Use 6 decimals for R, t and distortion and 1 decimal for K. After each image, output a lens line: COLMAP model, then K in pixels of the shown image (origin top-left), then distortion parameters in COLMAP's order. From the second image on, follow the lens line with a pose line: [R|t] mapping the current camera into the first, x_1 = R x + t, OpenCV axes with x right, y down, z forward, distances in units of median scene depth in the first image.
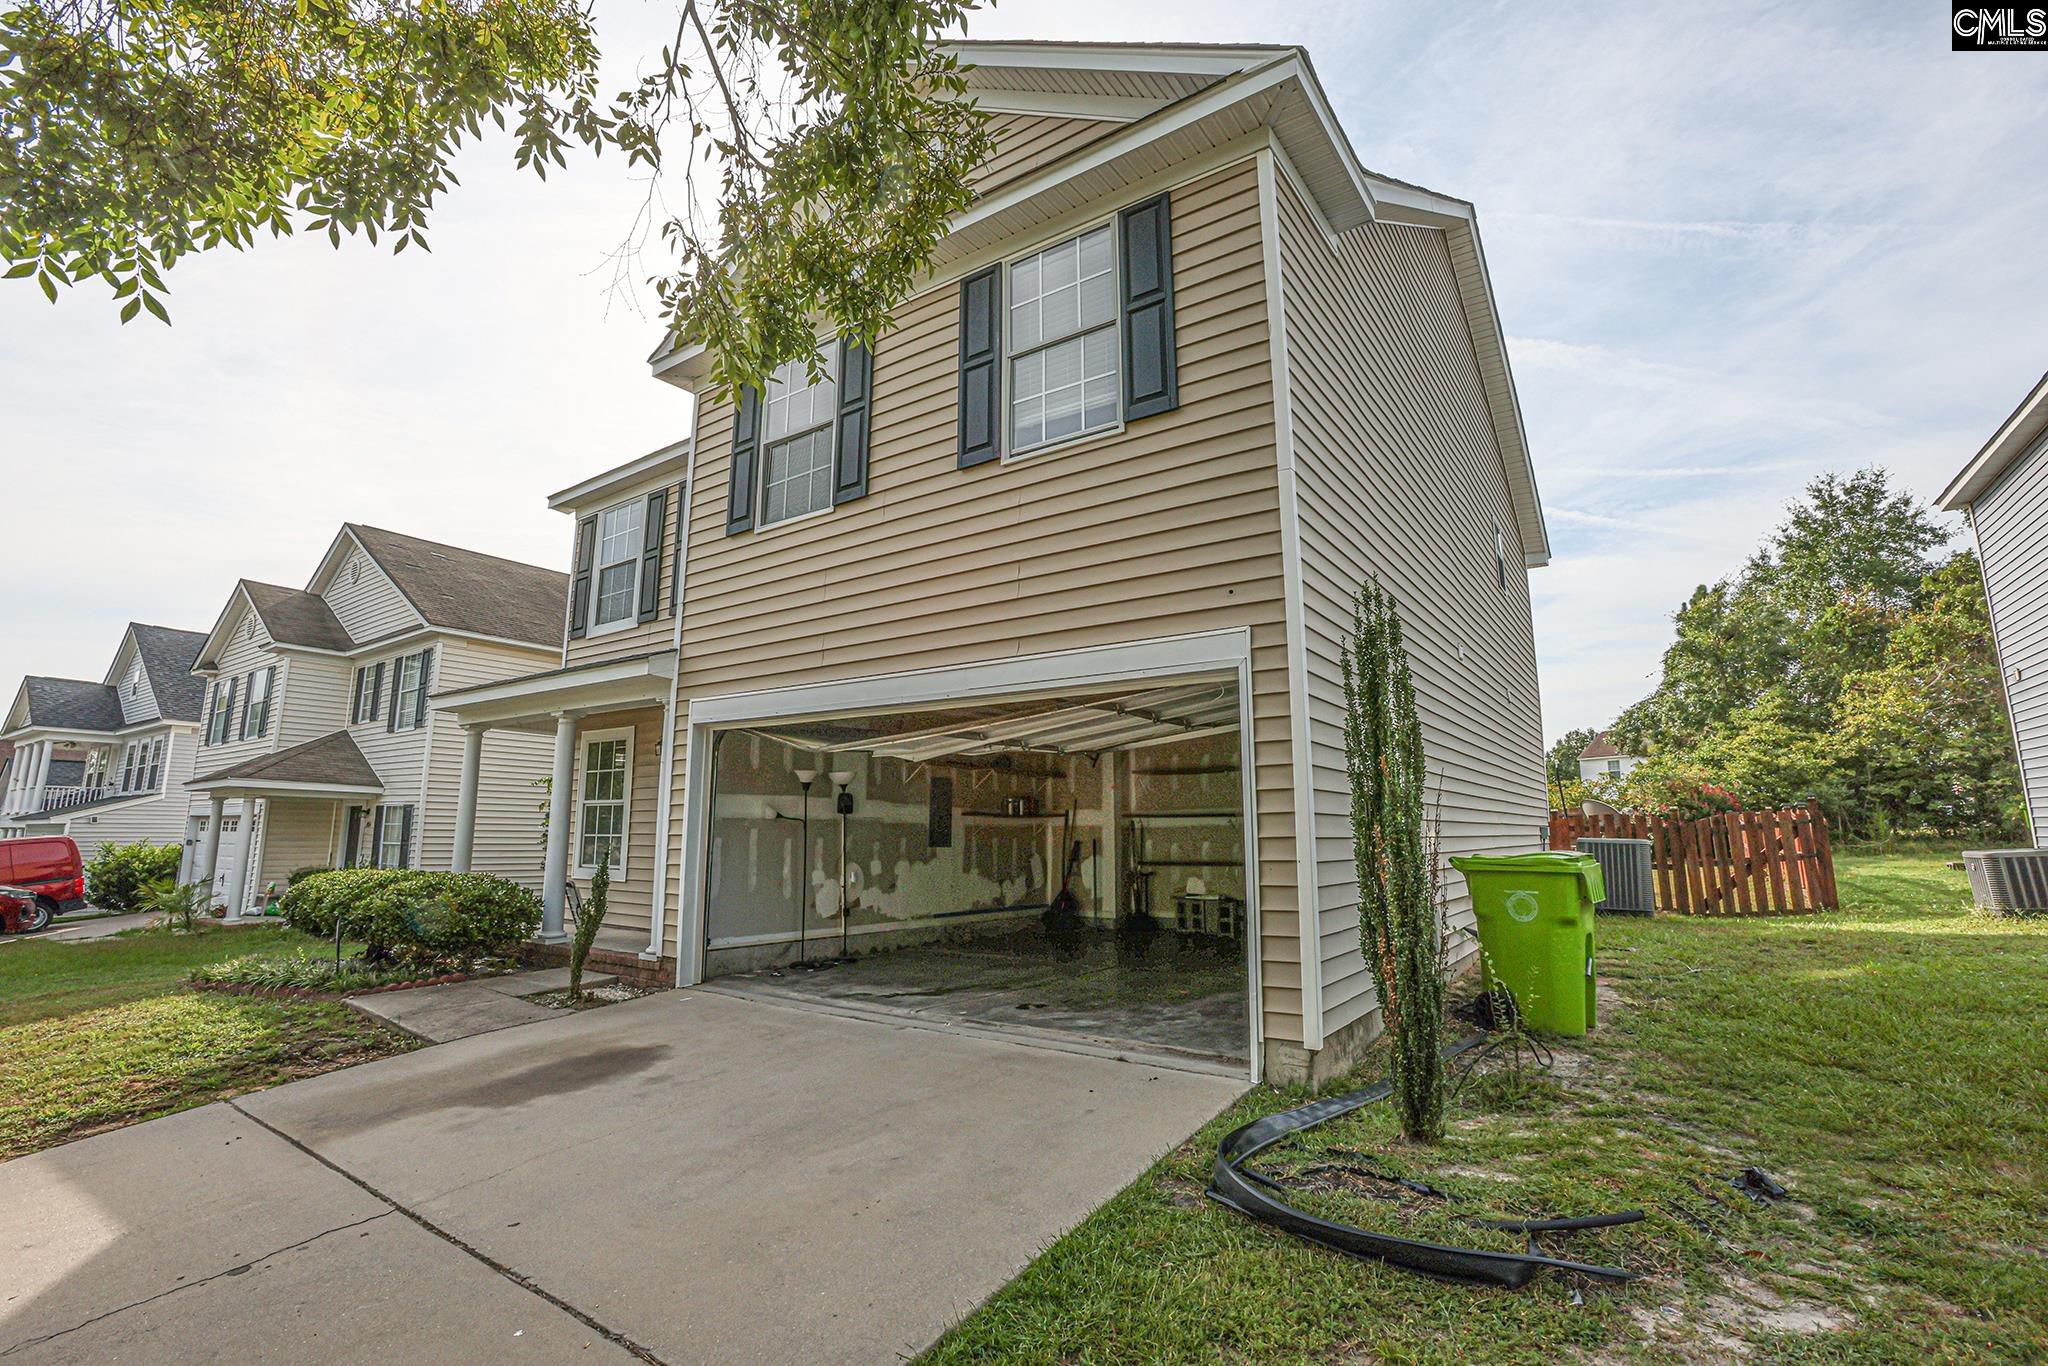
lens RADIAL K [[932.9, 0, 1027.6], [0, 932.9, 671.7], [0, 0, 1]] dist [-0.077390, 0.031847]
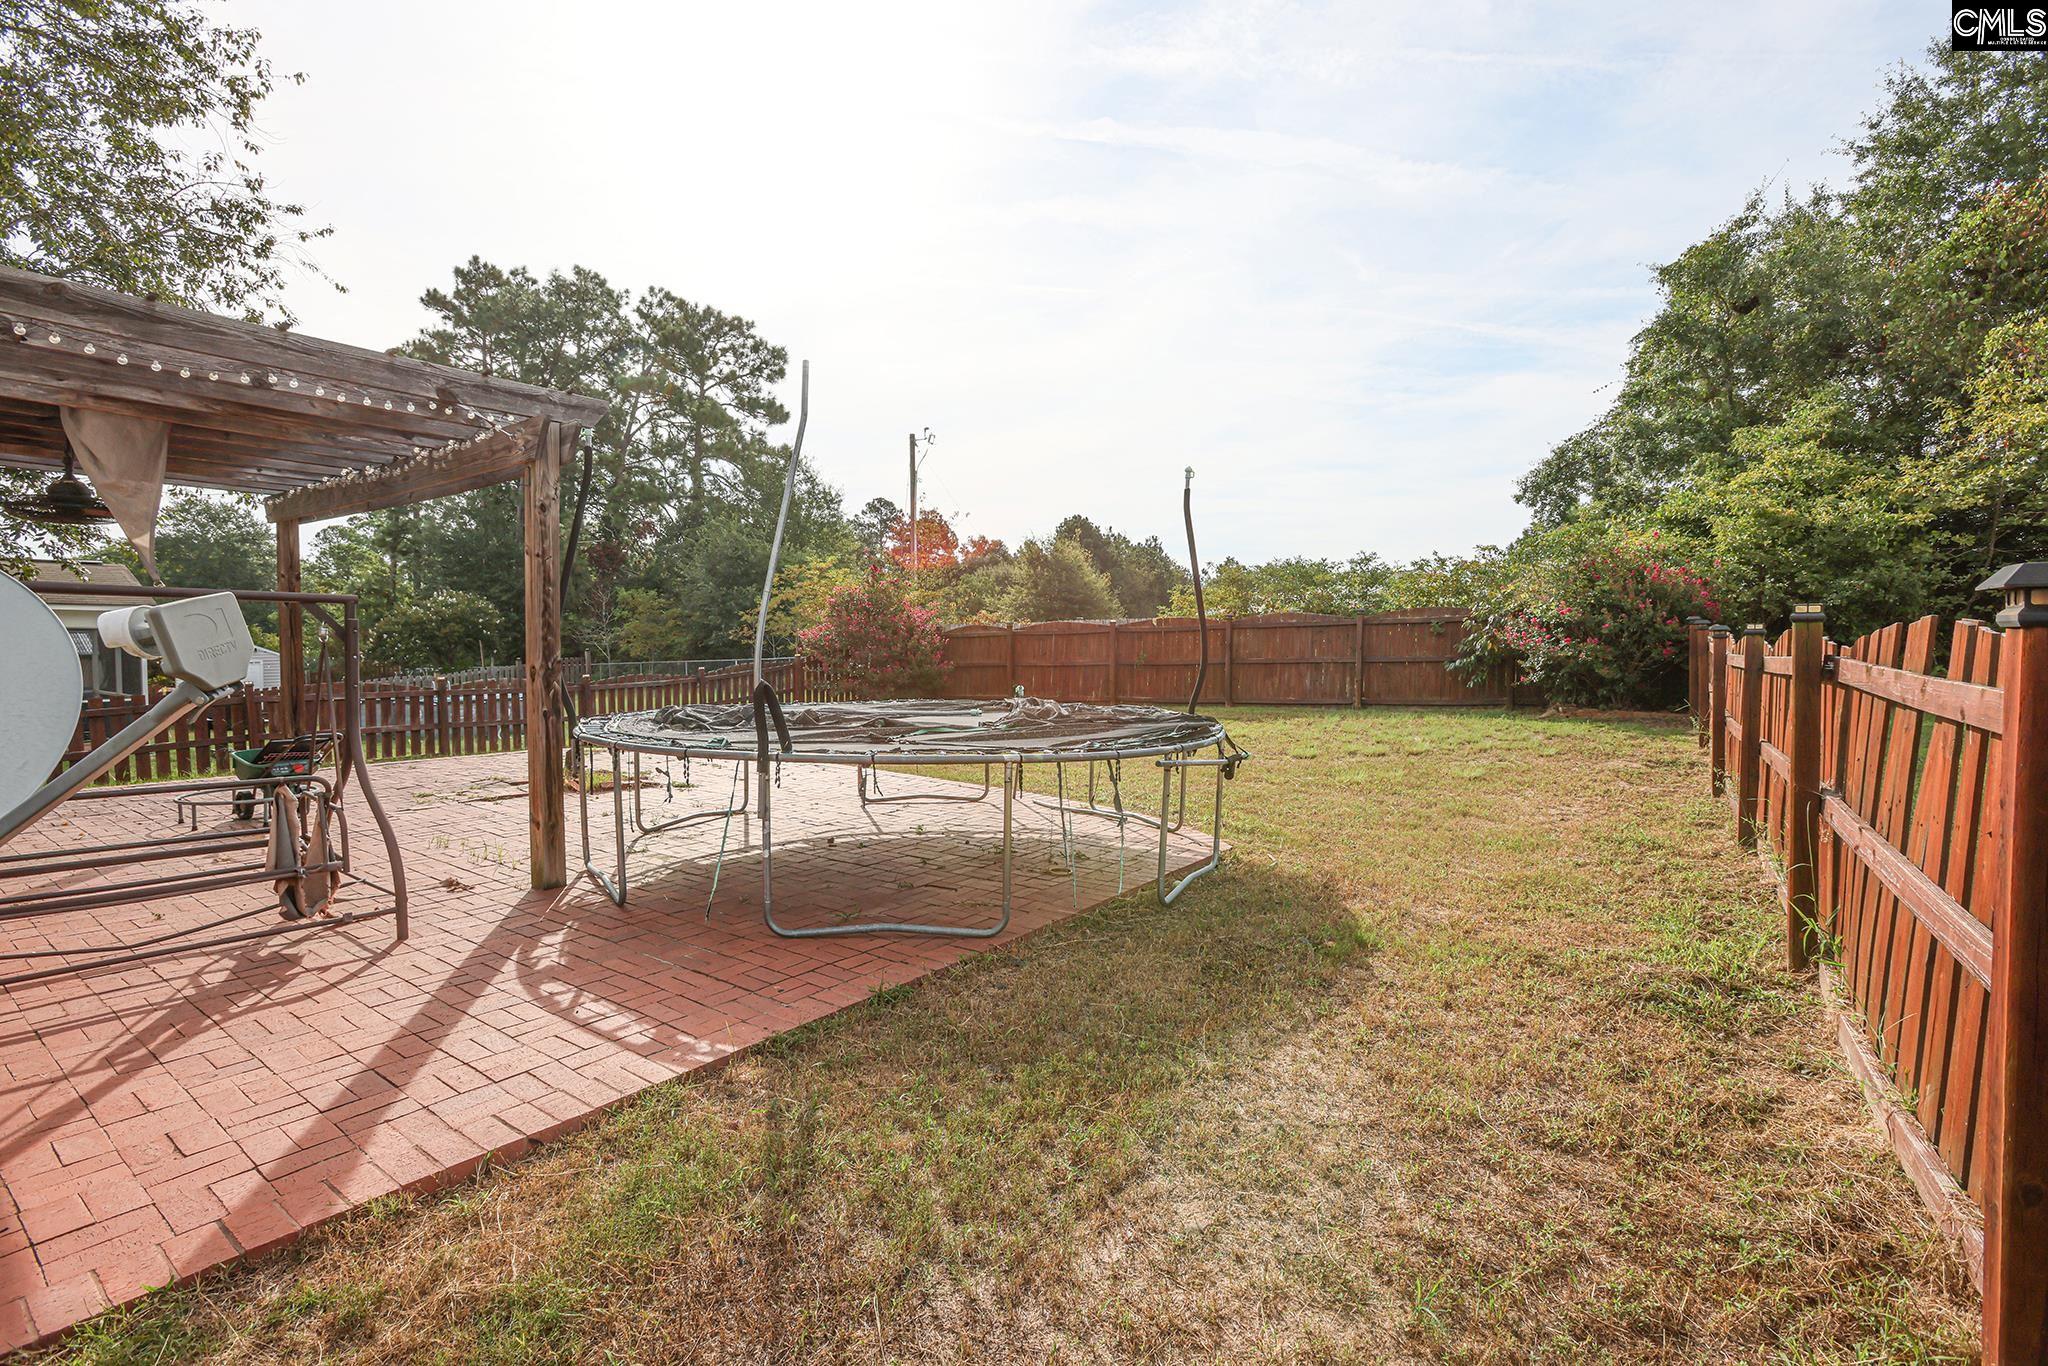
lens RADIAL K [[932.9, 0, 1027.6], [0, 932.9, 671.7], [0, 0, 1]] dist [-0.077390, 0.031847]
pose [[0.999897, -0.014306, -0.001470, 0.390683], [0.014297, 0.977686, 0.209584, 0.071503], [-0.001561, -0.209583, 0.977790, 0.485654]]
